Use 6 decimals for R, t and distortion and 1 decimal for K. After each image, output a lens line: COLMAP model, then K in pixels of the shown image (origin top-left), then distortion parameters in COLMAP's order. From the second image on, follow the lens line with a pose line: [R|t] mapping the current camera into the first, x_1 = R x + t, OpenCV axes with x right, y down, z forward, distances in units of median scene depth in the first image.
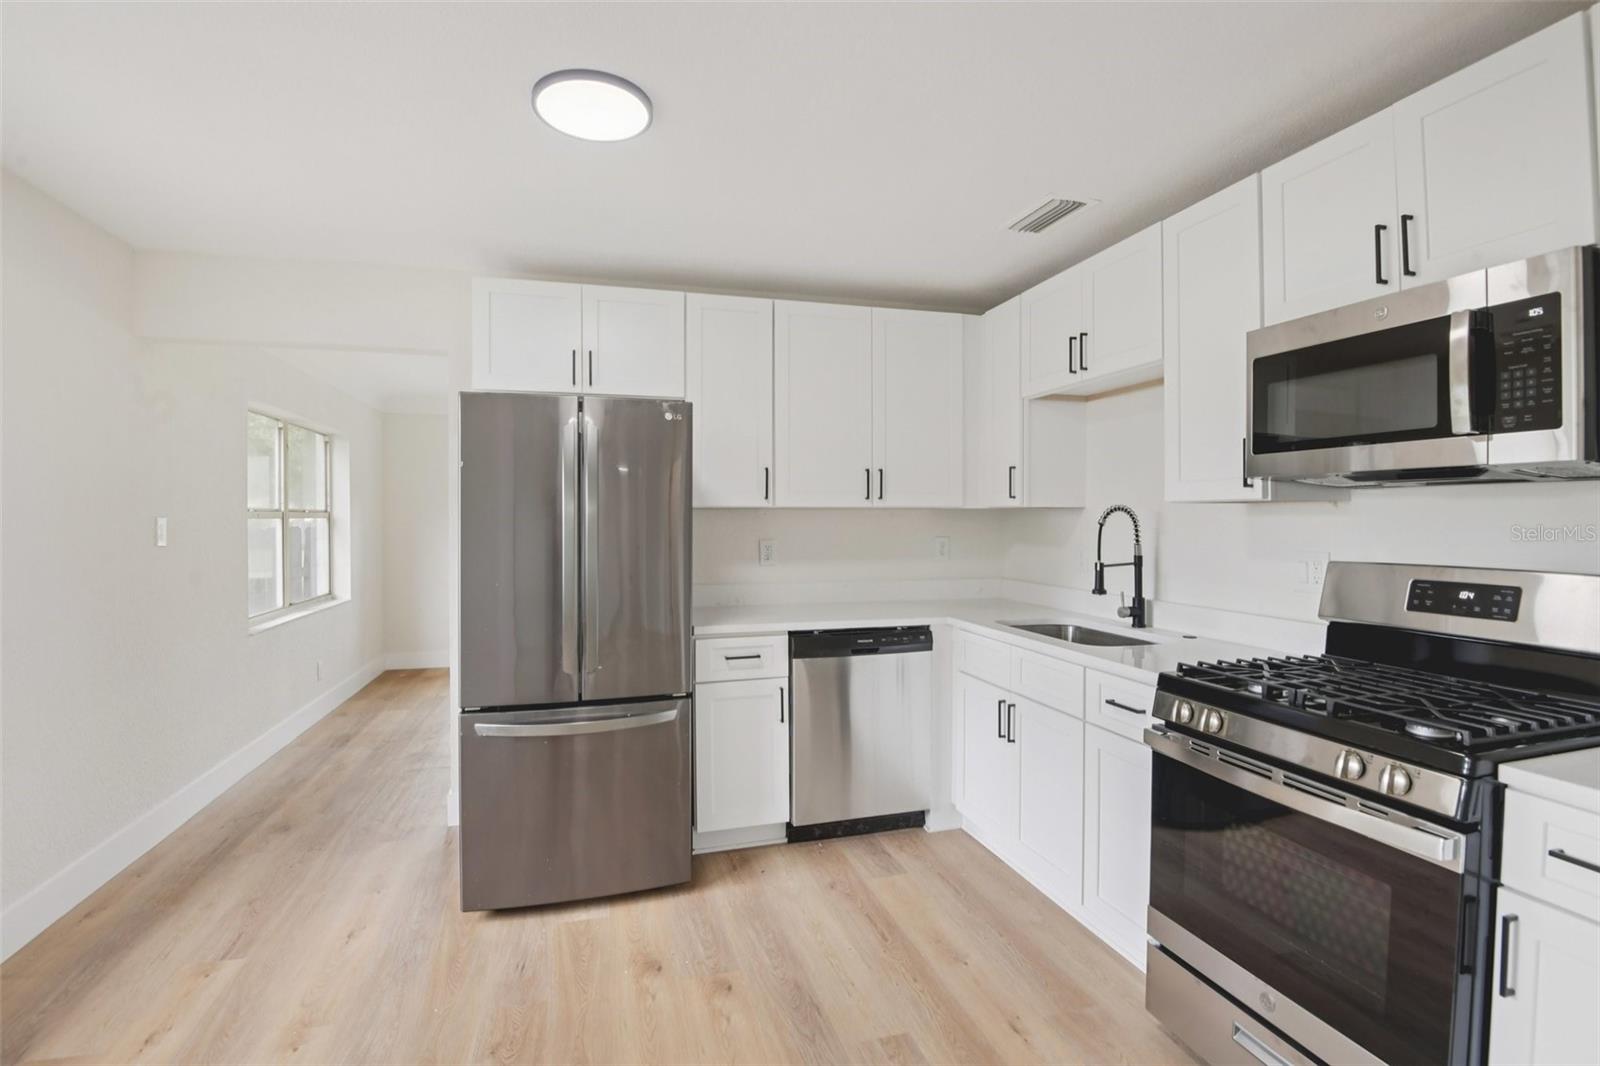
lens RADIAL K [[766.3, 0, 802.5], [0, 766.3, 522.9], [0, 0, 1]] dist [-0.001528, -0.022137]
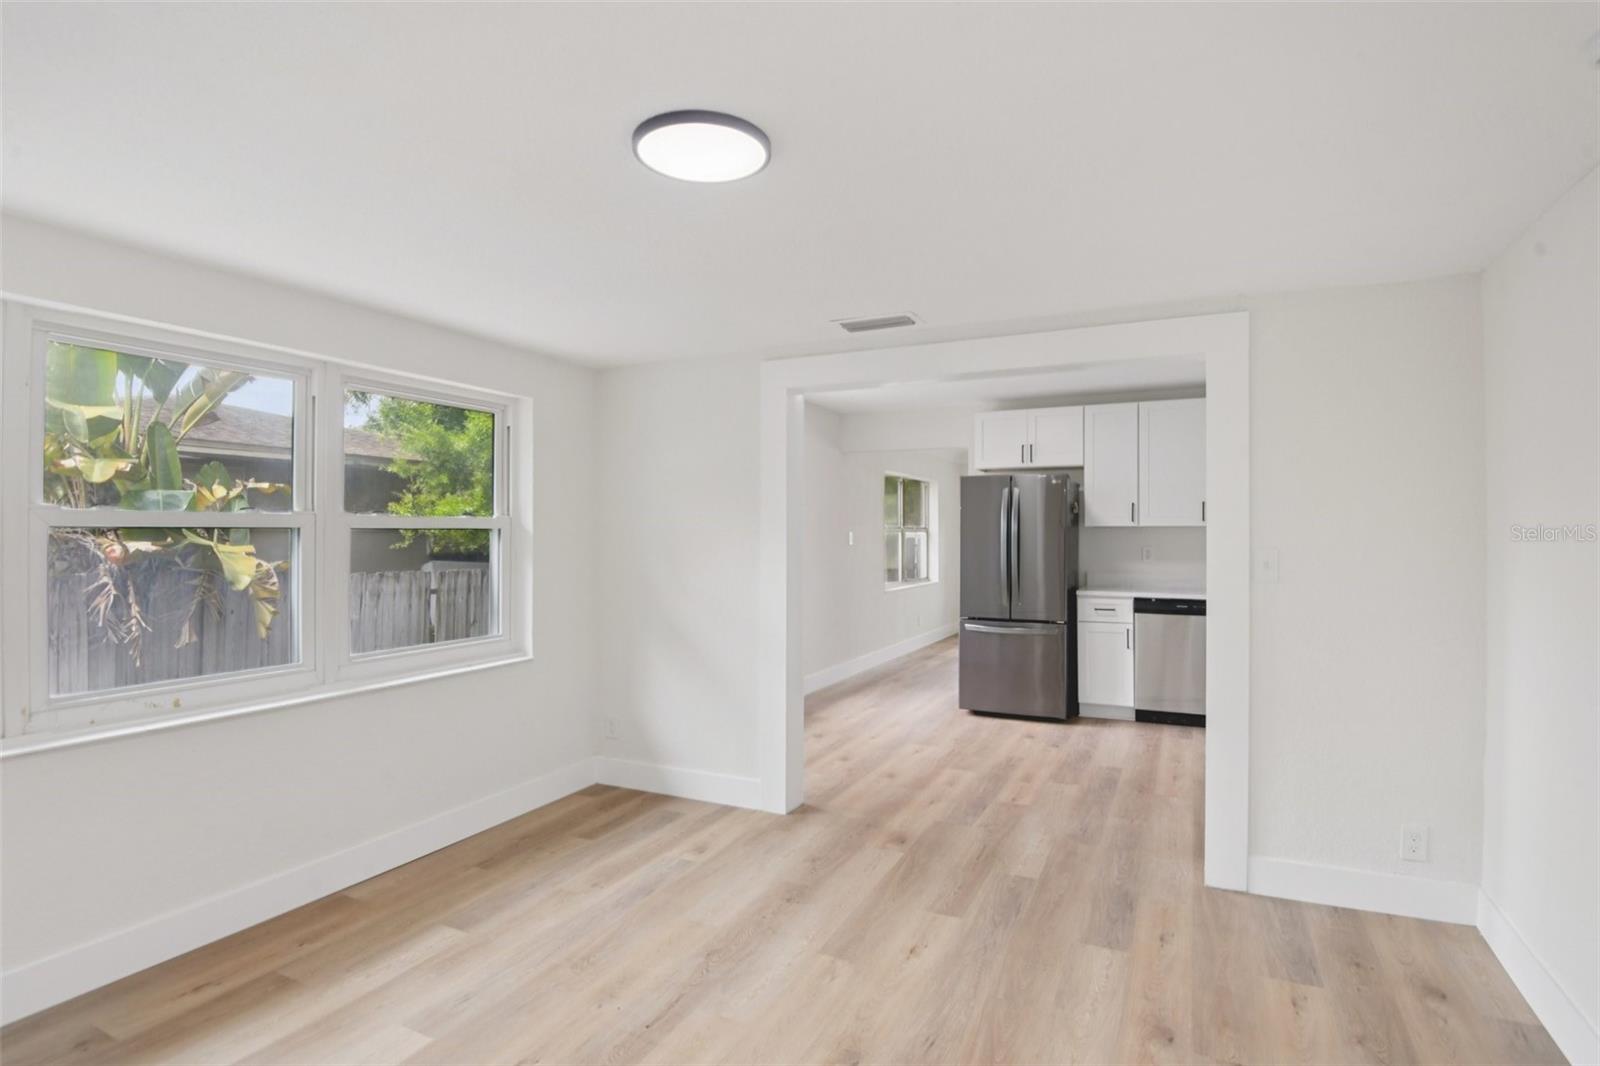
lens RADIAL K [[777.3, 0, 828.5], [0, 777.3, 530.2], [0, 0, 1]] dist [-0.032721, -0.000399]
pose [[0.756398, 0.002462, -0.654107, 0.637464], [-0.010713, 0.999905, -0.008625, 0.011299], [0.654024, 0.013531, 0.756353, -0.829097]]
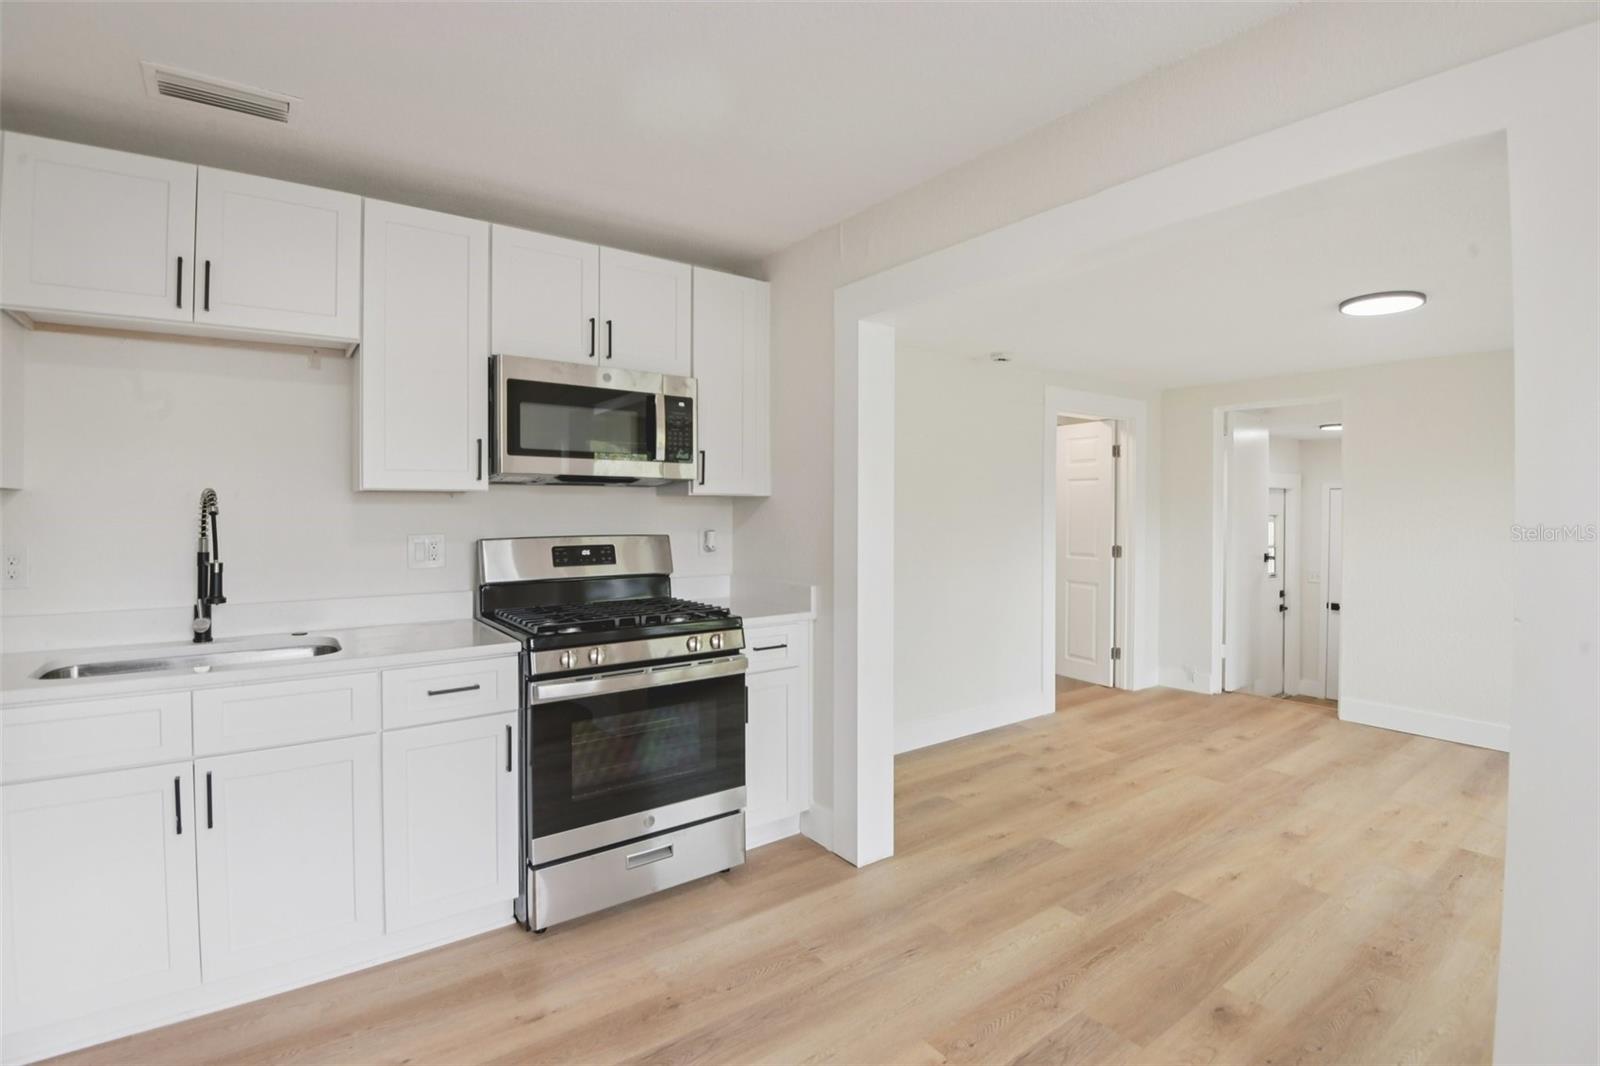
lens RADIAL K [[761.2, 0, 794.5], [0, 761.2, 511.6], [0, 0, 1]] dist [0.000358, -0.024780]
pose [[-0.352385, -0.005868, 0.935837, -0.517284], [0.005887, 0.999947, 0.008487, -0.003725], [-0.935836, 0.008500, -0.352332, 0.701270]]
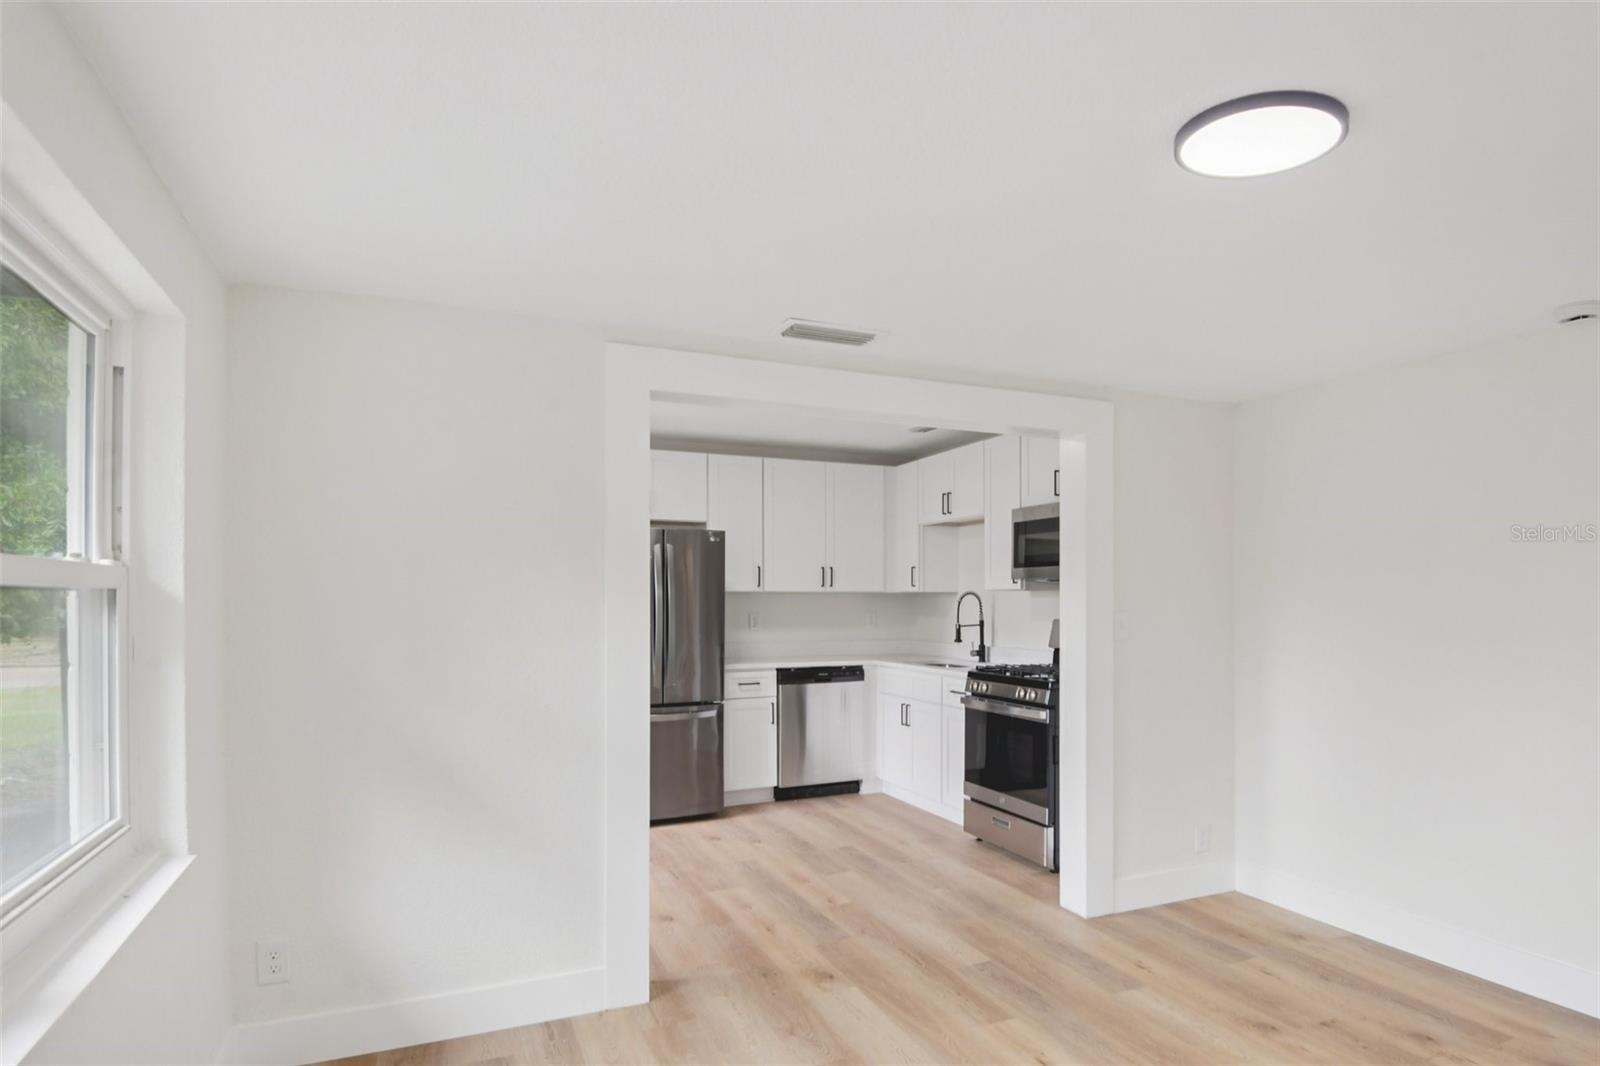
lens RADIAL K [[912.4, 0, 869.8], [0, 912.4, 605.6], [0, 0, 1]] dist [-0.001462, -0.000526]
pose [[0.985619, -0.000276, 0.168983, -0.157523], [0.000632, 0.999998, -0.002049, 0.013184], [-0.168982, 0.002126, 0.985617, -0.985305]]
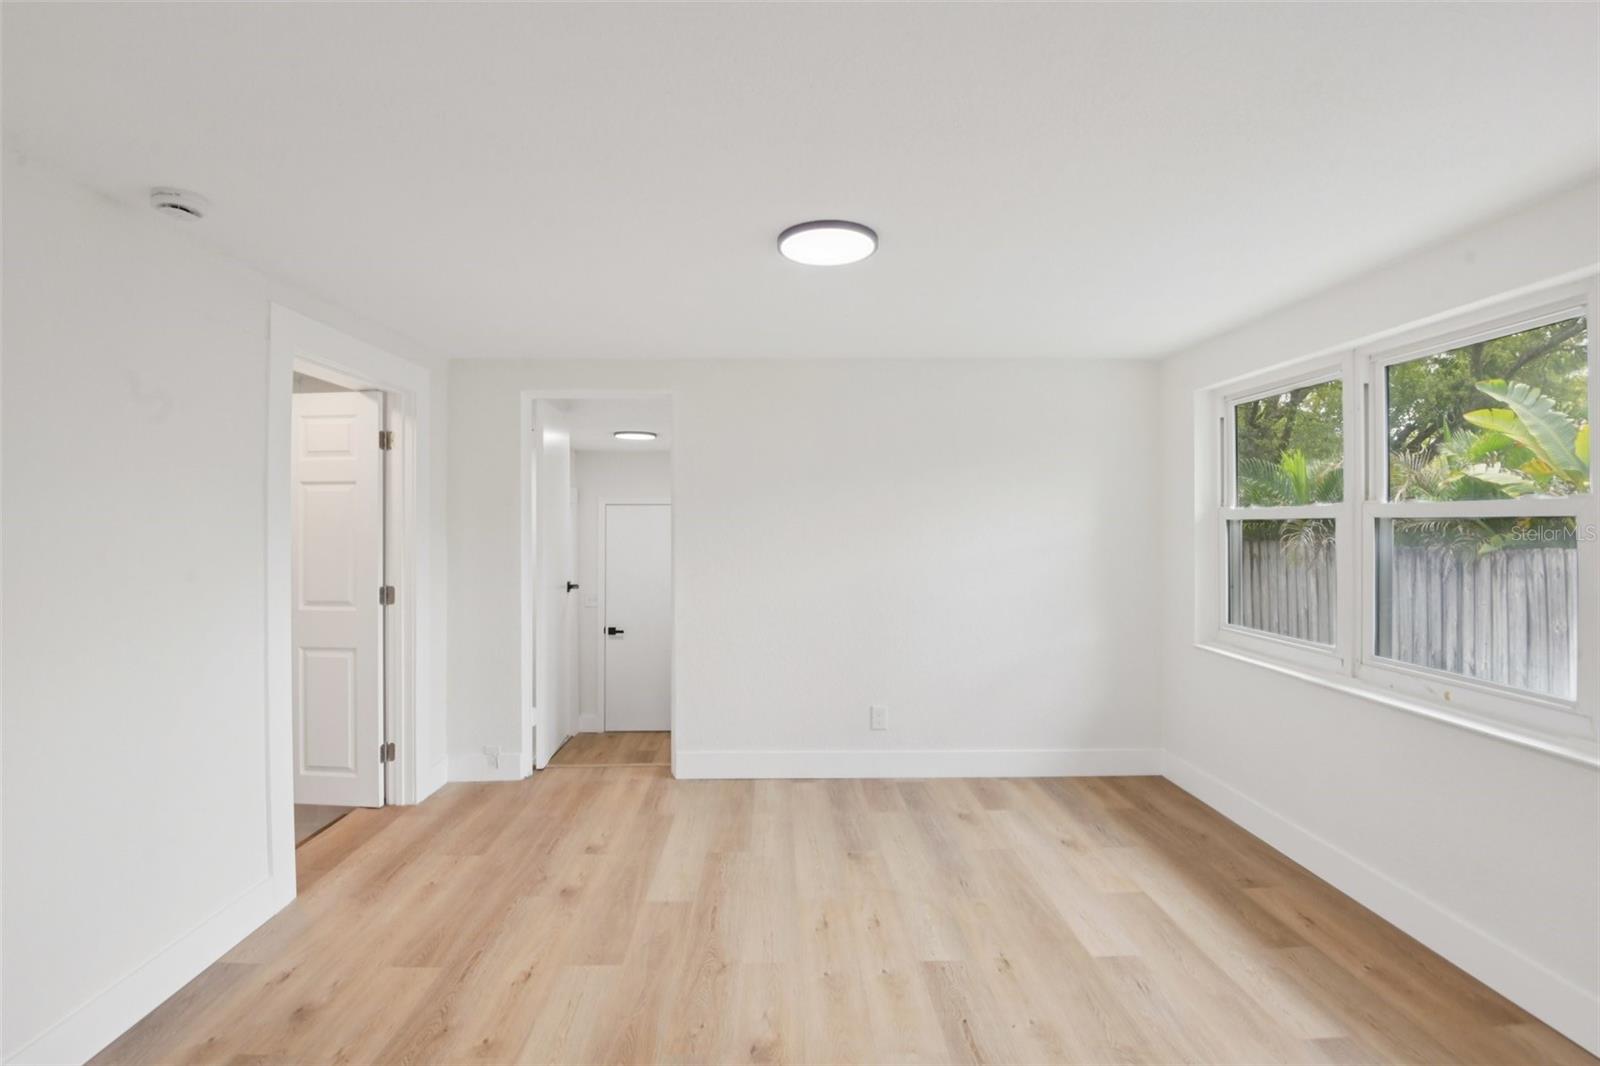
lens RADIAL K [[771.4, 0, 792.6], [0, 771.4, 517.3], [0, 0, 1]] dist [-0.001968, -0.024080]
pose [[-0.967538, 0.012472, 0.252418, 0.021852], [0.012714, 0.999919, -0.000671, -0.000090], [-0.252406, 0.002560, -0.967618, 0.320635]]
